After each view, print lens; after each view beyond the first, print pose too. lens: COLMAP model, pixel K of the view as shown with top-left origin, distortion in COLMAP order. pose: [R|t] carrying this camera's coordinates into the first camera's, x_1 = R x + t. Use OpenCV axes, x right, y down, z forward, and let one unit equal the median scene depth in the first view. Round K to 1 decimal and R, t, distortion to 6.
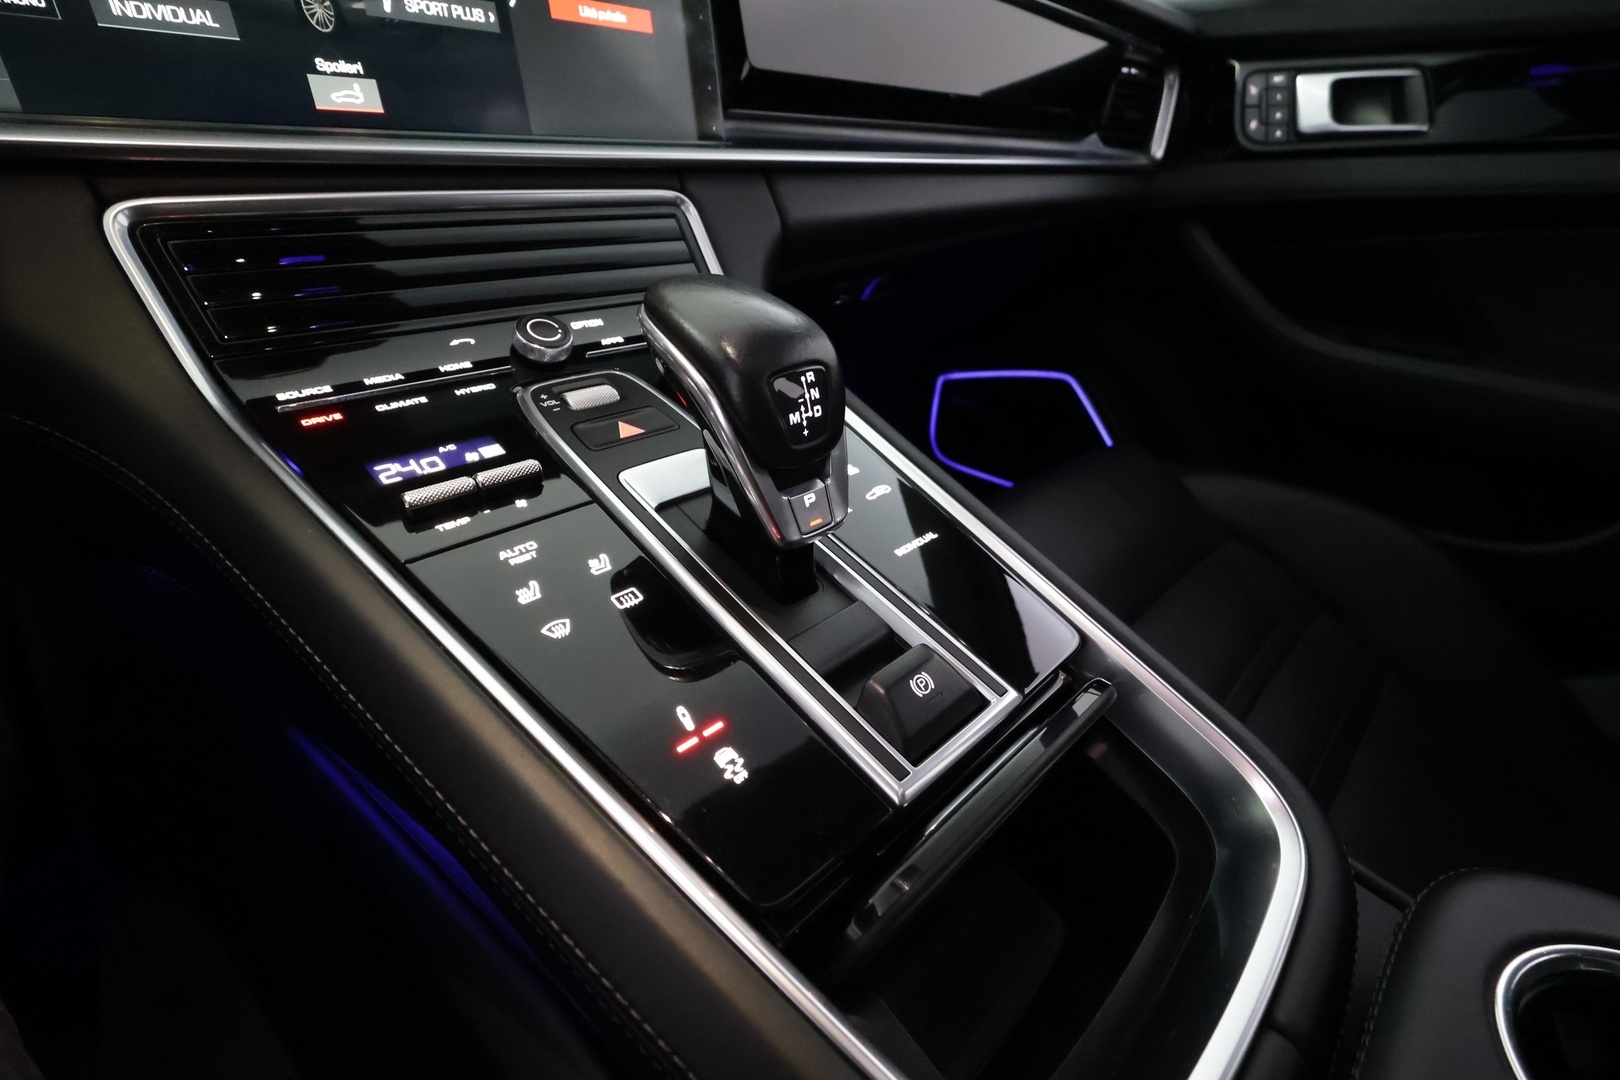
lens RADIAL K [[748.6, 0, 810.0], [0, 748.6, 540.0], [0, 0, 1]] dist [0.001524, 0.000500]
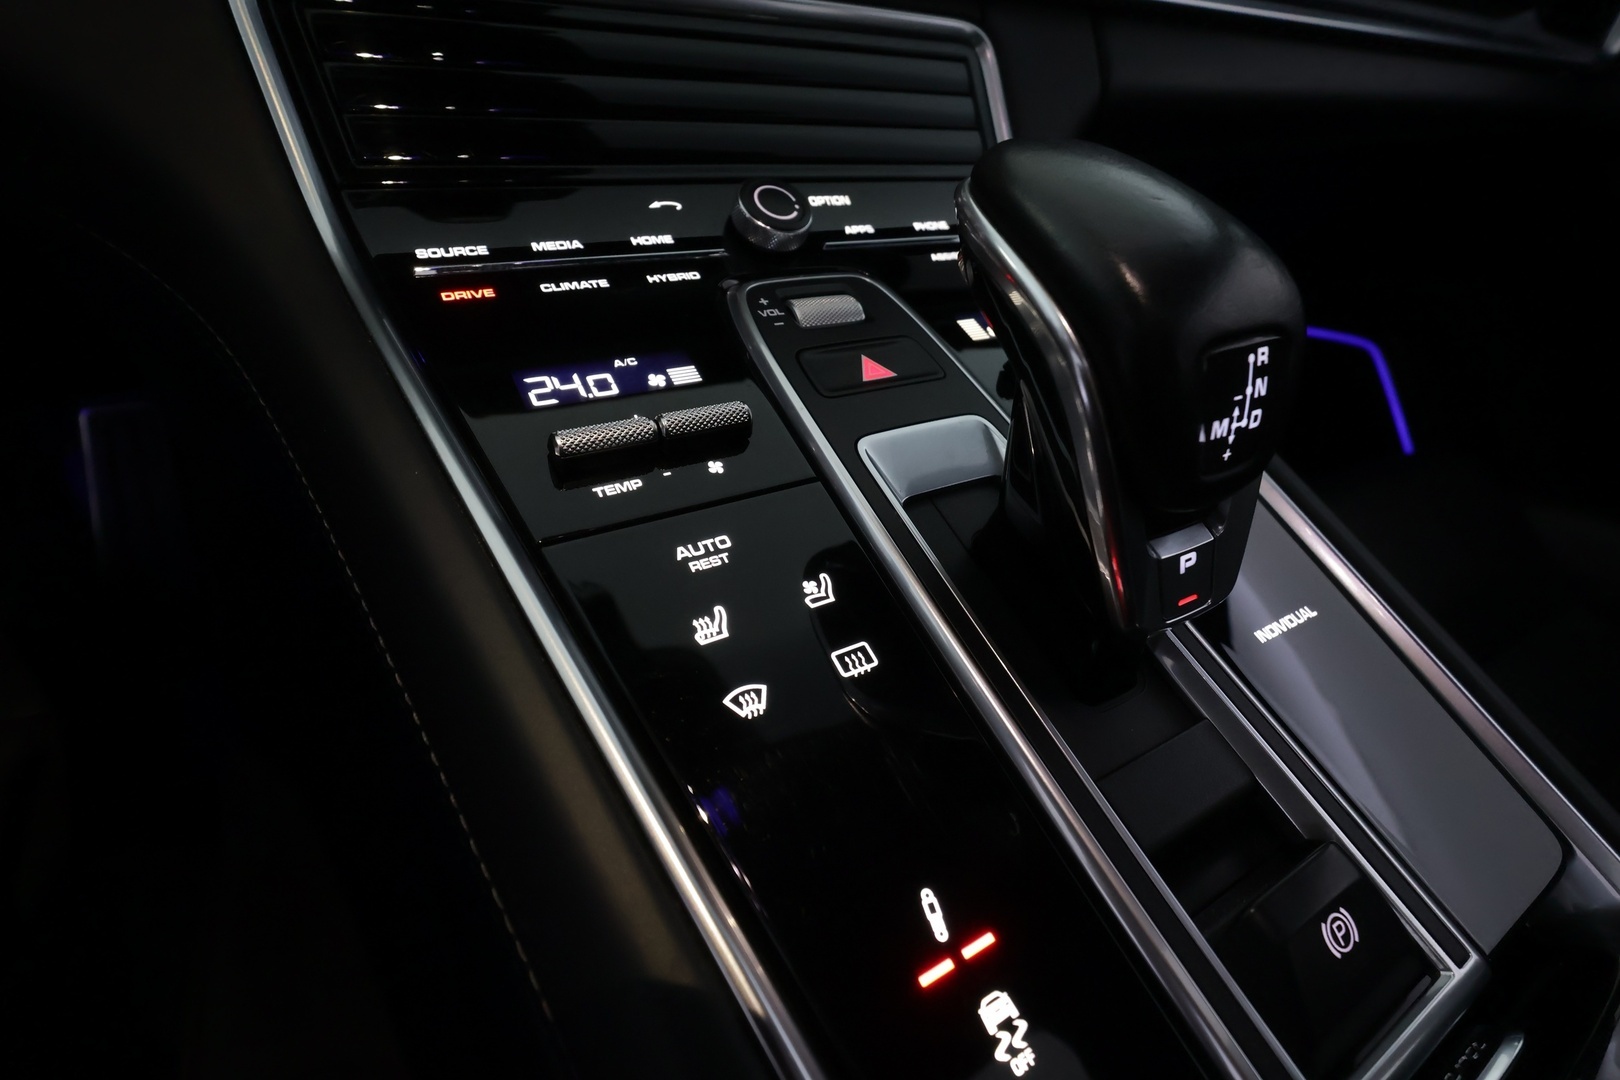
lens RADIAL K [[772.6, 0, 814.1], [0, 772.6, 537.0], [0, 0, 1]] dist [-0.003031, 0.006076]
pose [[0.966453, 0.197320, -0.164416, -0.171910], [-0.177326, 0.975710, 0.128632, -0.090664], [0.185804, -0.095162, 0.977968, 0.329063]]
